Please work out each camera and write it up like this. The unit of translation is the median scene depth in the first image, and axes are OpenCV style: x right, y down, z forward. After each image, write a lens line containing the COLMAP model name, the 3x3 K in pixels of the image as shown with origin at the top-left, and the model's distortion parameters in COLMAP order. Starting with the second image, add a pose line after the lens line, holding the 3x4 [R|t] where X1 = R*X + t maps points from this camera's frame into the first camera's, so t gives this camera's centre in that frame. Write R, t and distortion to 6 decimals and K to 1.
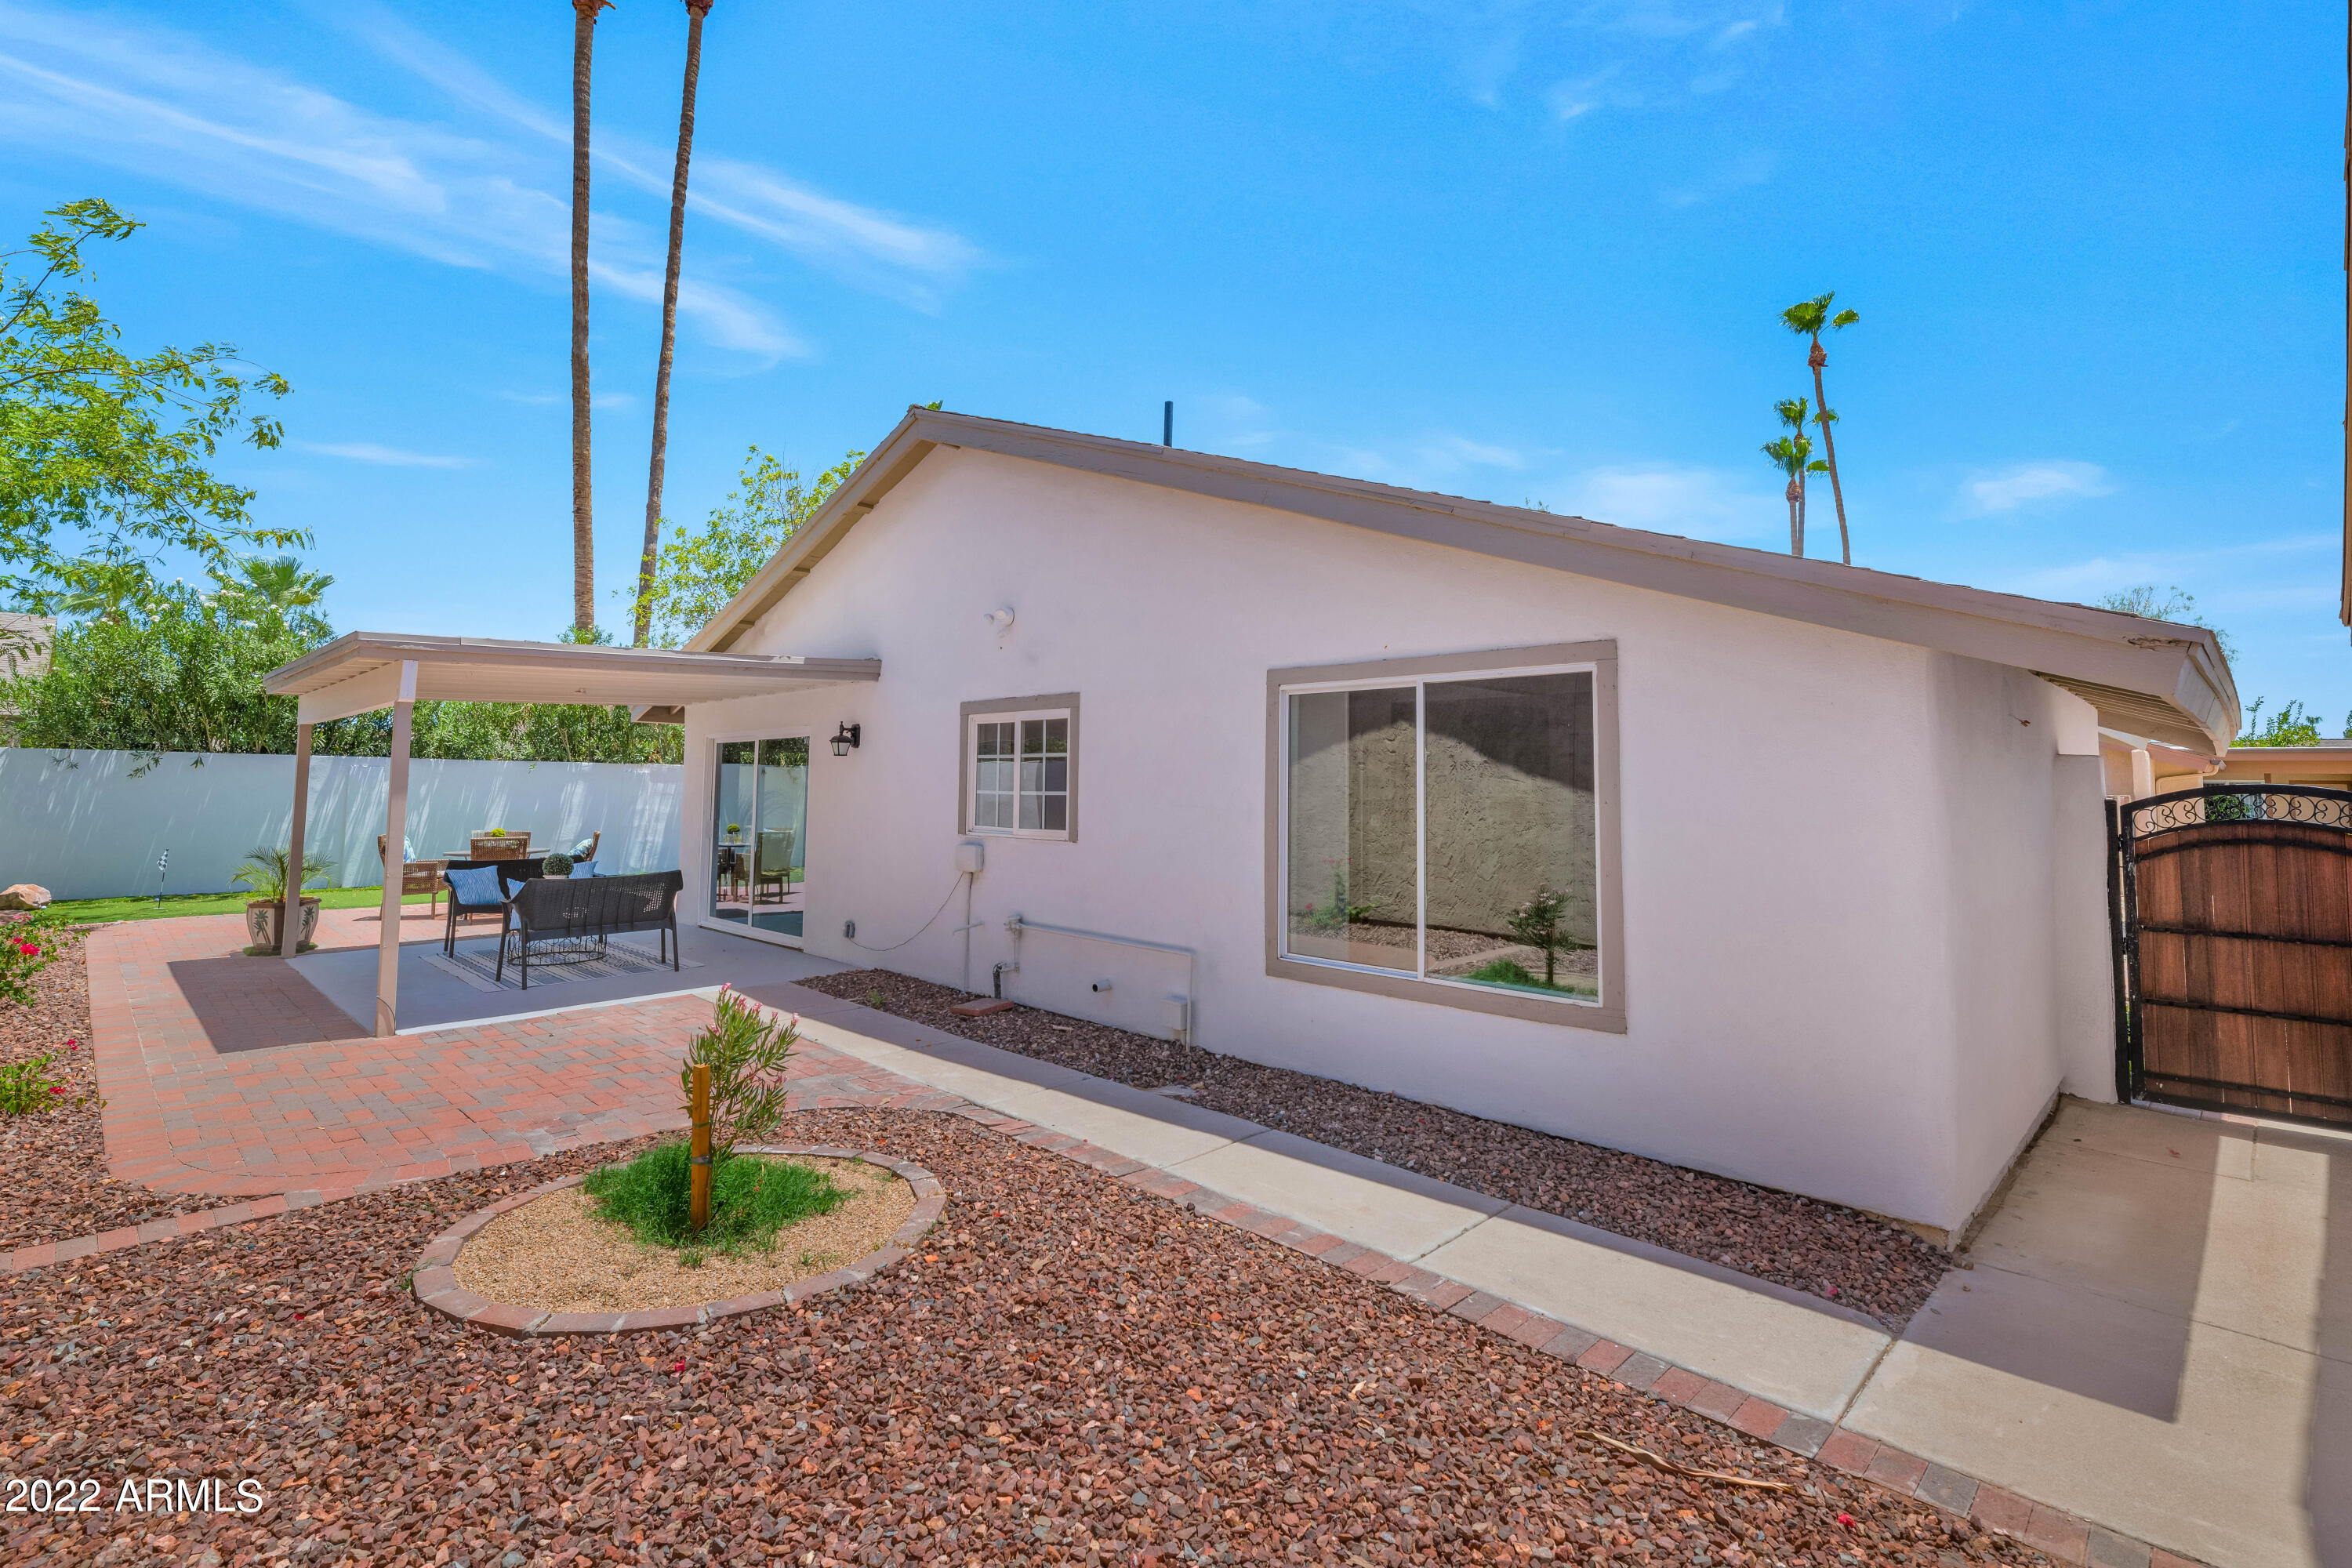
lens RADIAL K [[1085.0, 0, 1185.2], [0, 1085.0, 800.3], [0, 0, 1]] dist [-0.008417, -0.000258]
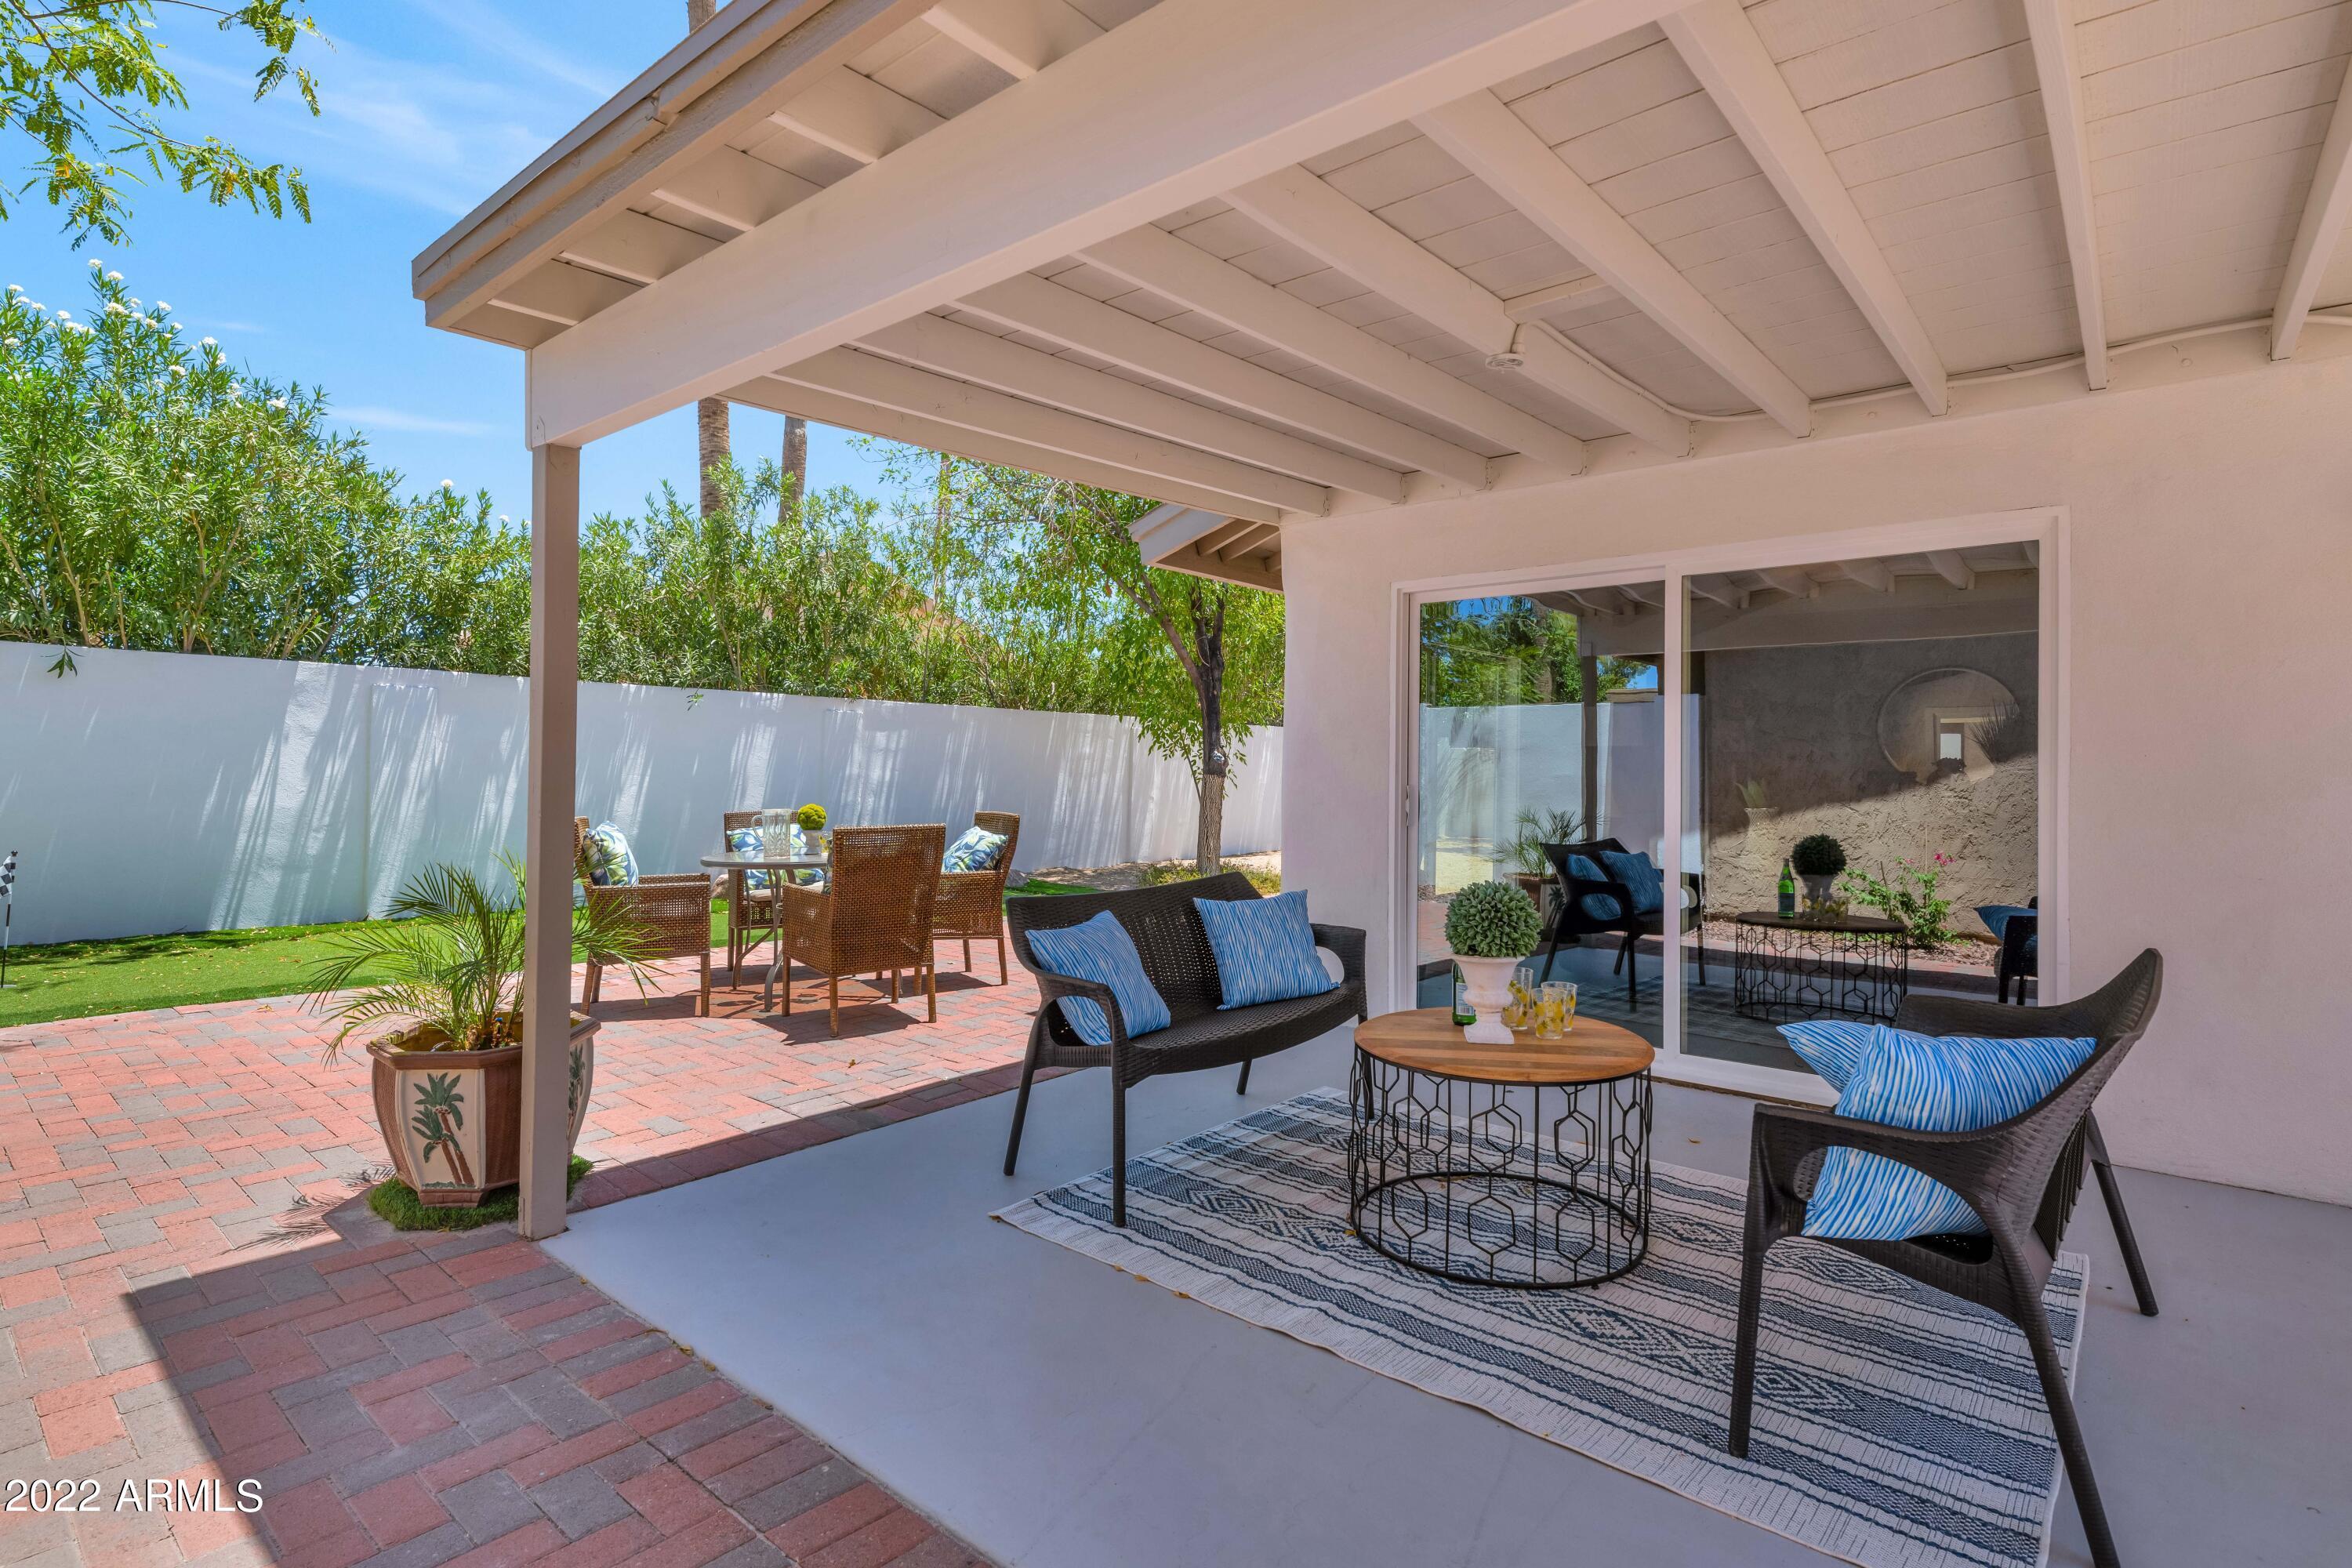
lens RADIAL K [[1085.0, 0, 1185.2], [0, 1085.0, 800.3], [0, 0, 1]] dist [-0.008417, -0.000258]
pose [[0.992508, -0.001335, 0.122172, -0.501594], [-0.001496, 0.999733, 0.023078, 0.010434], [-0.122170, -0.023088, 0.992241, 0.490407]]
